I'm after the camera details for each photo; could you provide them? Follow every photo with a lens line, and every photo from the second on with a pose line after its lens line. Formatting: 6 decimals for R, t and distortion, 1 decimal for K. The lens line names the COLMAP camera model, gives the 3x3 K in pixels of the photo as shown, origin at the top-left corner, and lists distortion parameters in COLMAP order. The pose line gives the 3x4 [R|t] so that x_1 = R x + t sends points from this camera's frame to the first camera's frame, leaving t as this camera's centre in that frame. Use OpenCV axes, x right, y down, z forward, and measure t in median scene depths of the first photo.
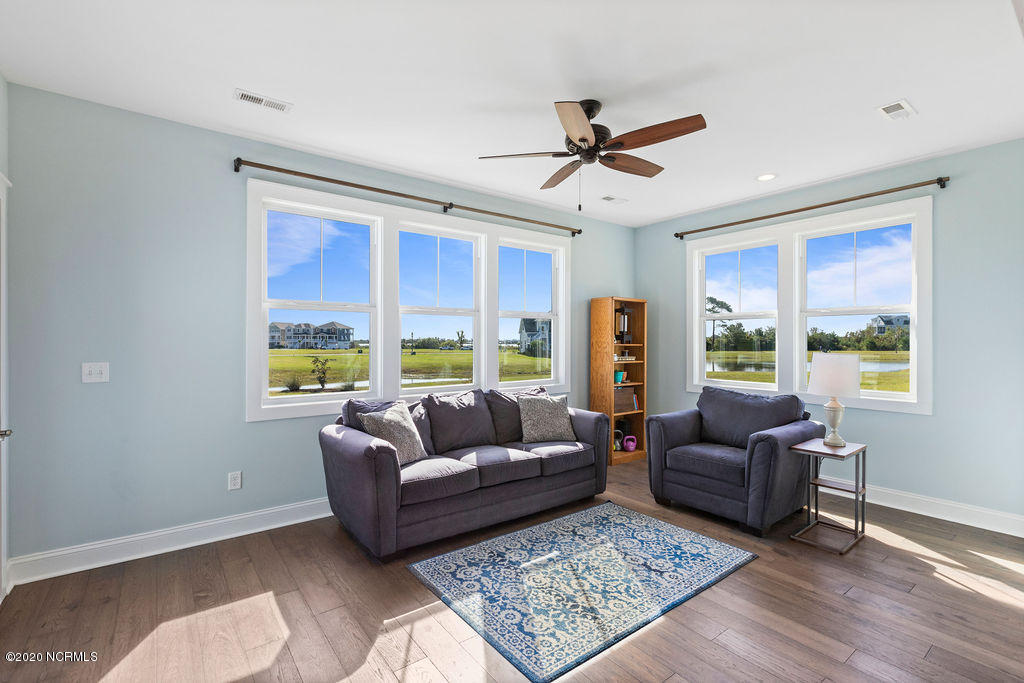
lens RADIAL K [[465.6, 0, 512.0], [0, 465.6, 343.8], [0, 0, 1]] dist [-0.002604, -0.000563]
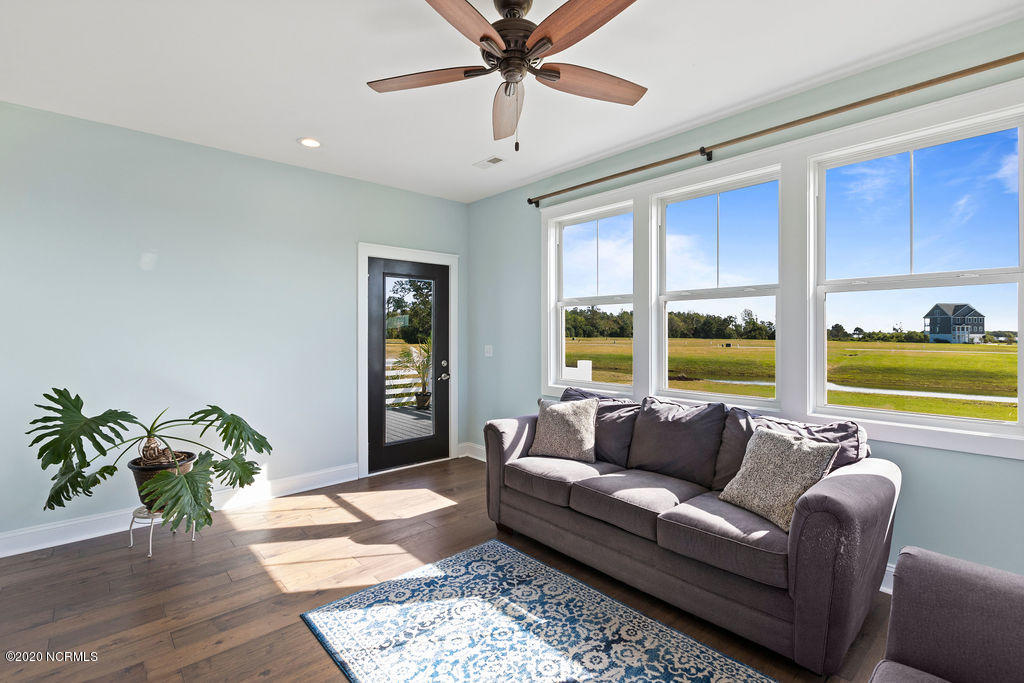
lens RADIAL K [[465.6, 0, 510.7], [0, 465.6, 334.1], [0, 0, 1]] dist [-0.002604, -0.000563]
pose [[0.084805, 0.004108, -0.996389, 0.852556], [-0.004369, 0.999983, 0.003751, -0.008816], [0.996388, 0.004035, 0.084821, 0.924921]]
